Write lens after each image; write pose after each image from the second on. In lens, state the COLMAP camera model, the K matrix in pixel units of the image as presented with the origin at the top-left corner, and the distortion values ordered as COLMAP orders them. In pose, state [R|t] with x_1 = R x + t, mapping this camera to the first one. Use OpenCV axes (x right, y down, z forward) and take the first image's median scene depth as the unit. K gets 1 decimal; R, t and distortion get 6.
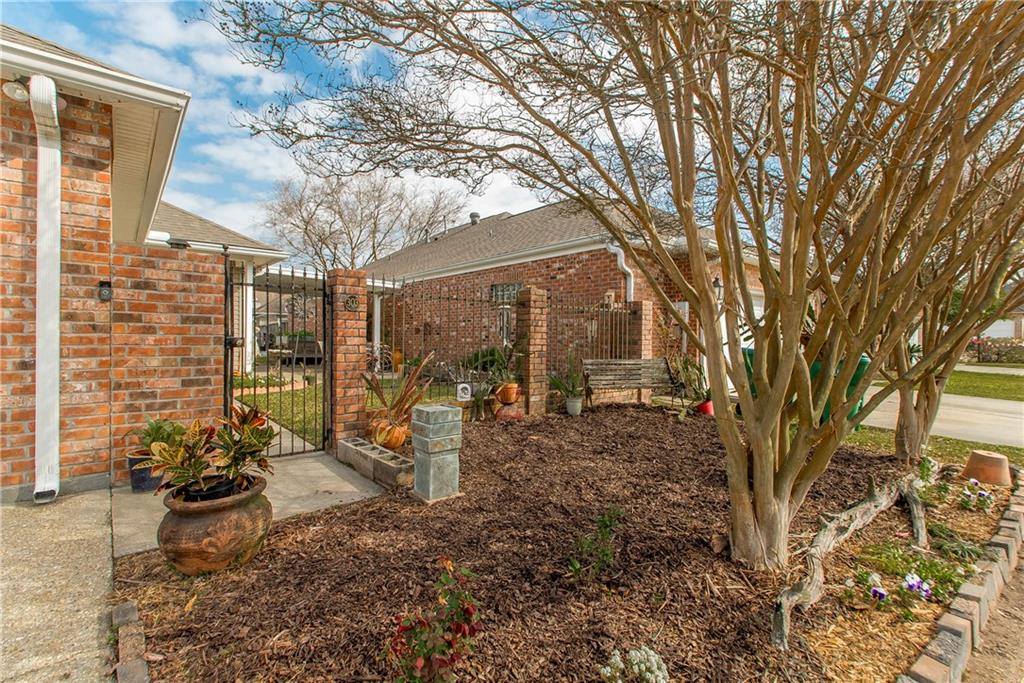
lens RADIAL K [[472.6, 0, 512.1], [0, 472.6, 342.2], [0, 0, 1]] dist [0.004619, 0.000133]
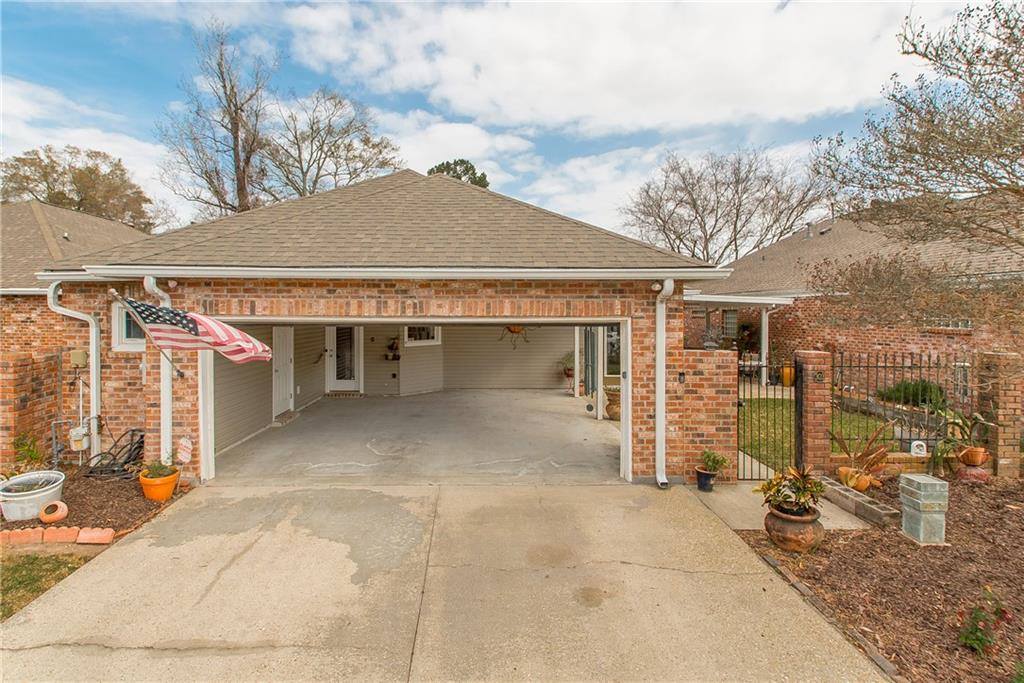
lens RADIAL K [[472.1, 0, 516.1], [0, 472.1, 335.7], [0, 0, 1]] dist [0.004645, -0.000418]
pose [[0.756535, -0.001656, -0.653952, -0.138916], [0.001932, 0.999998, -0.000298, -0.263790], [0.653951, -0.001038, 0.756536, -0.790939]]
